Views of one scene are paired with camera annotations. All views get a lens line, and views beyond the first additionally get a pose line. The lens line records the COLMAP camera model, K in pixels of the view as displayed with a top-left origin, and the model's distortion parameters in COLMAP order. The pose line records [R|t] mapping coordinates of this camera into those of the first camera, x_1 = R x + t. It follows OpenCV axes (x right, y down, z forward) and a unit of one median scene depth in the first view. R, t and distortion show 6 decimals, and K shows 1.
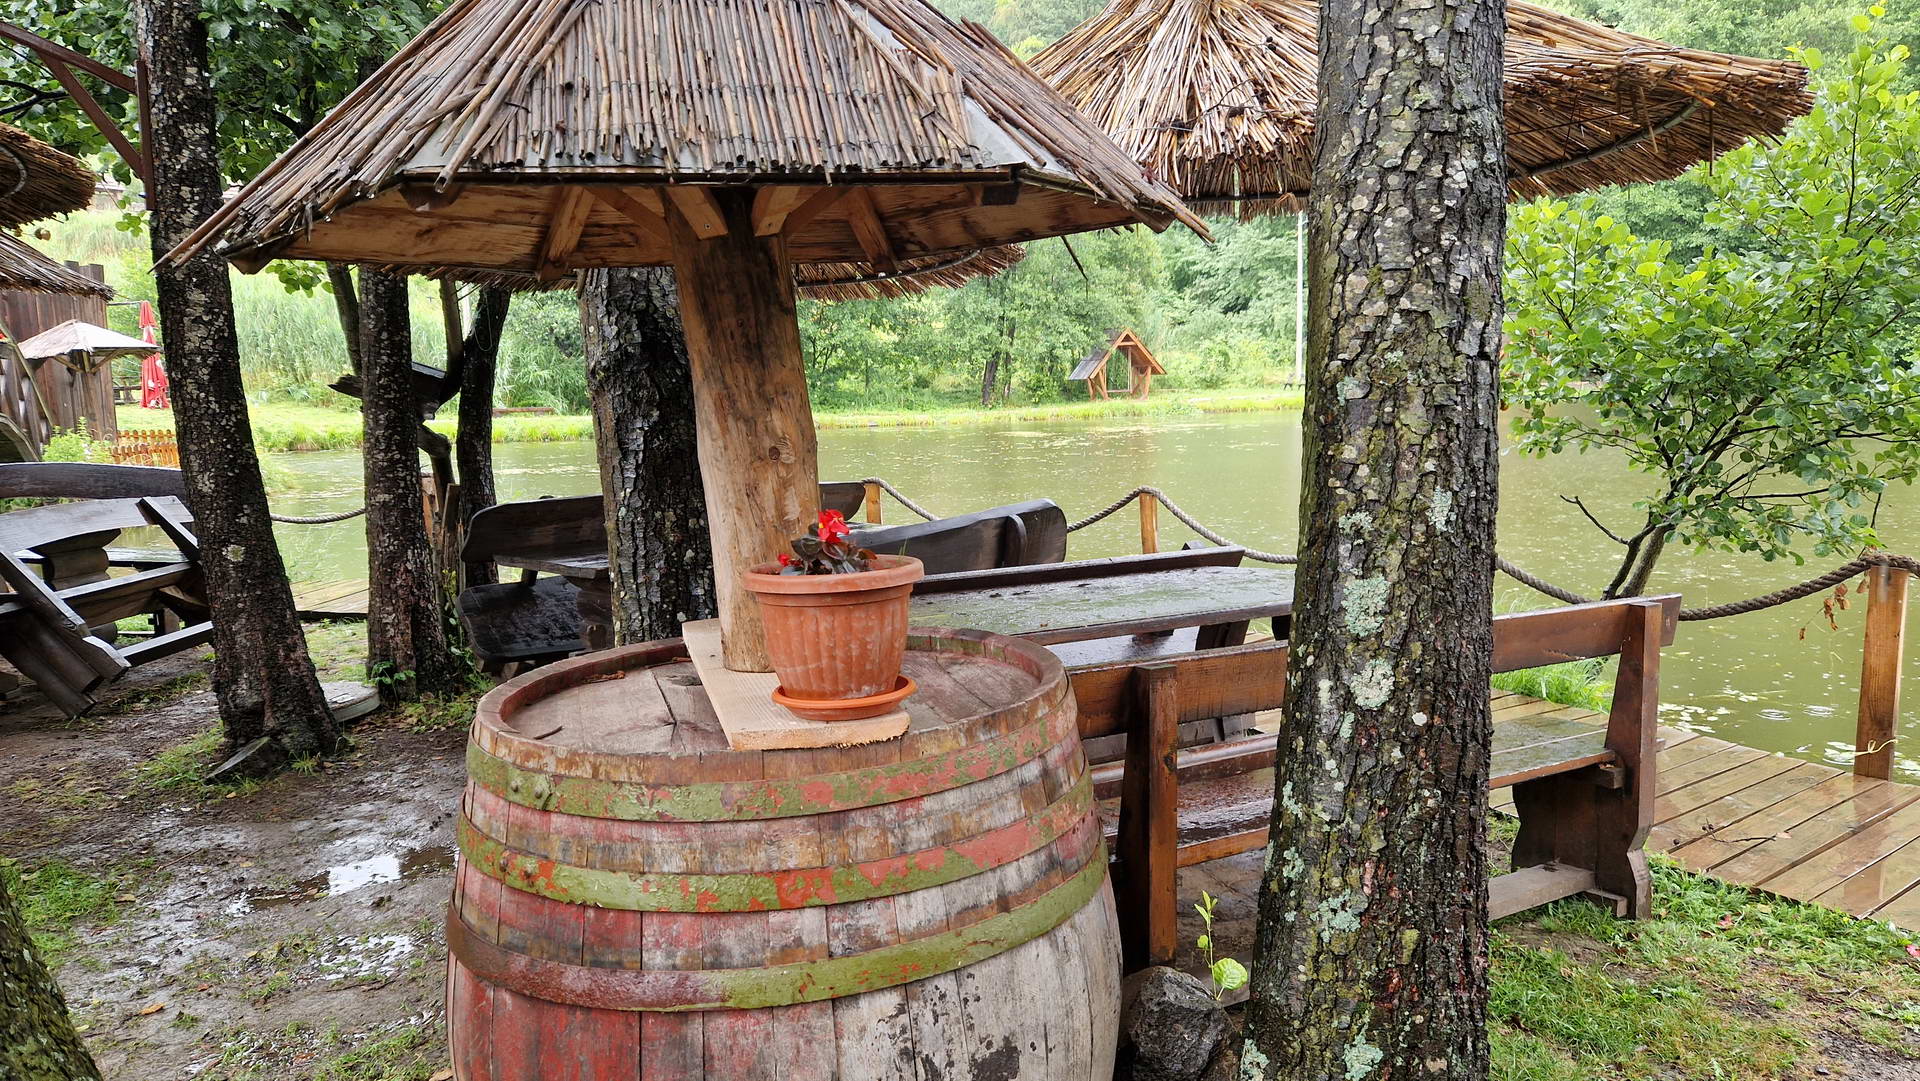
lens RADIAL K [[1261.4, 0, 959.5], [0, 1261.4, 538.5], [0, 0, 1]] dist [-0.002745, -0.007244]
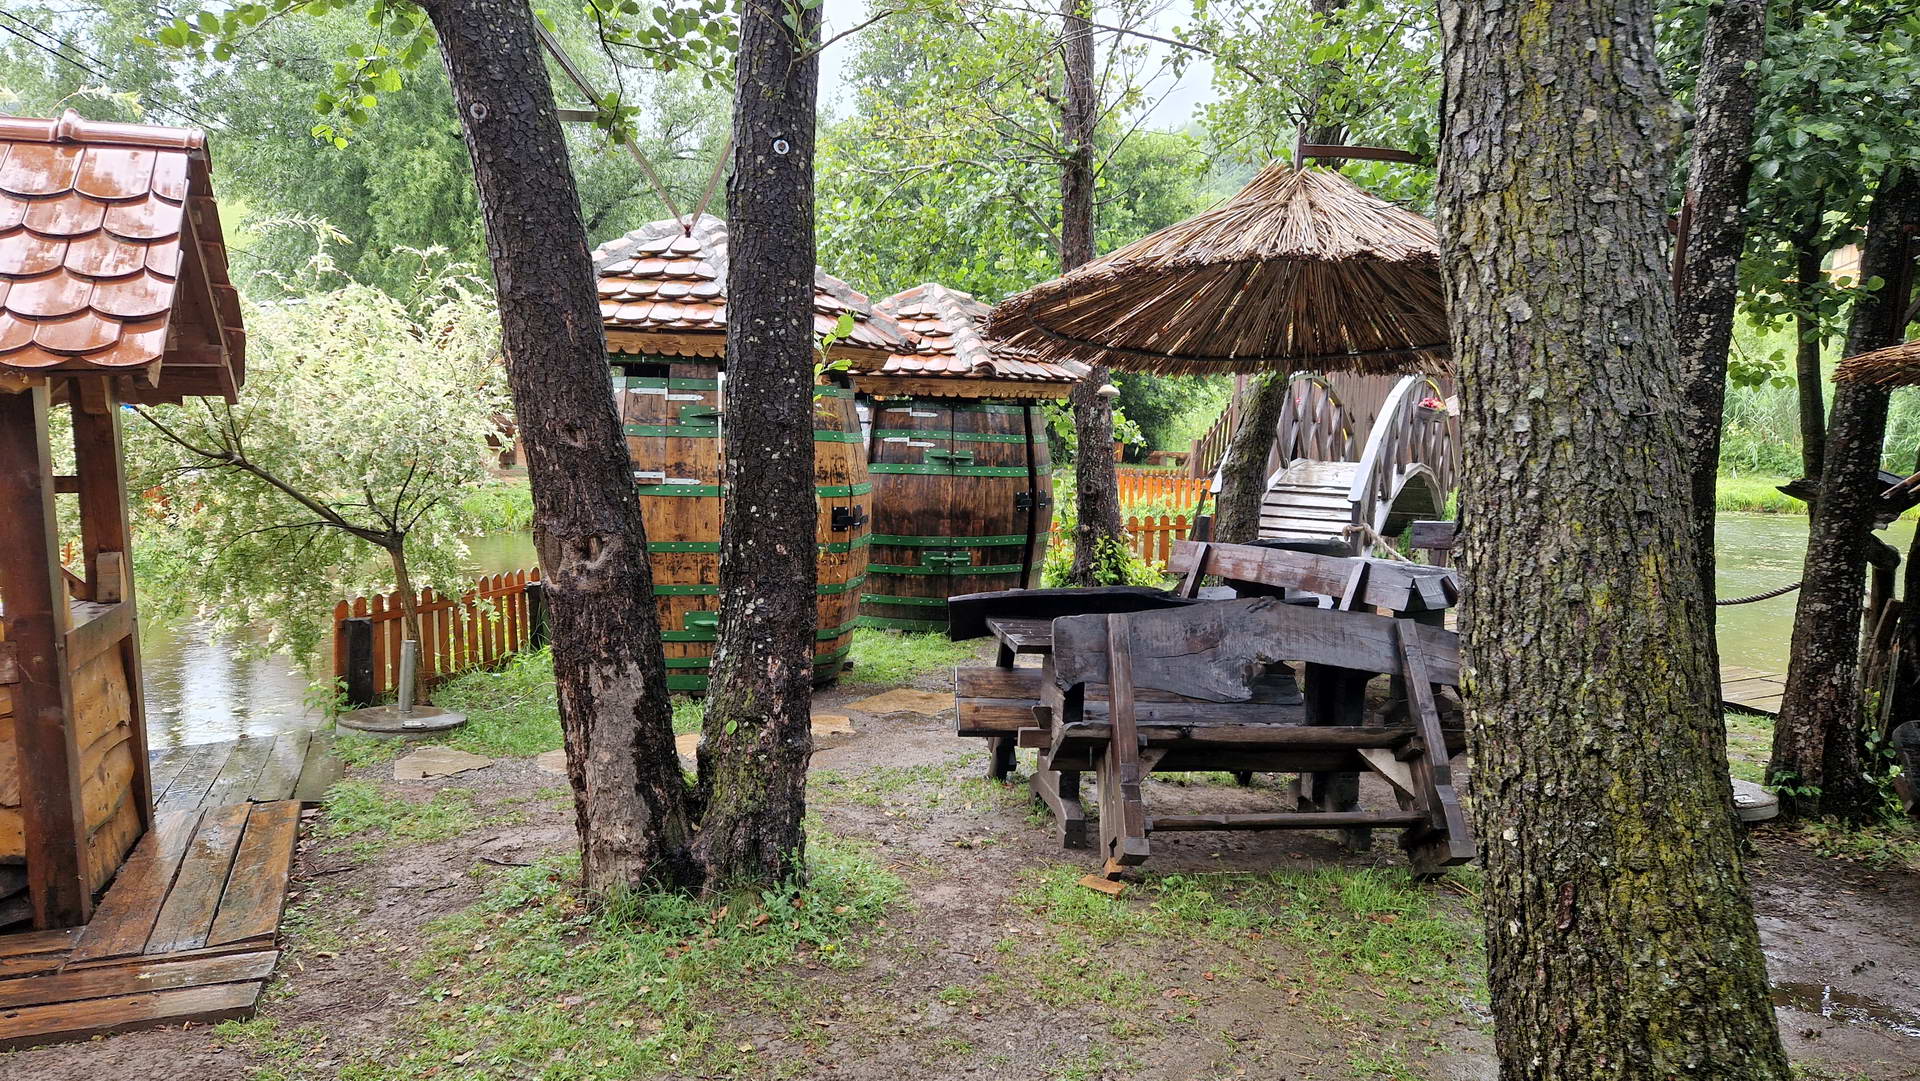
lens RADIAL K [[1261.4, 0, 957.9], [0, 1261.4, 544.5], [0, 0, 1]] dist [-0.002745, -0.007244]
pose [[0.574443, 0.122394, -0.809342, -0.061327], [-0.143785, 0.988472, 0.047429, -0.031573], [0.805817, 0.089126, 0.585419, -0.112961]]
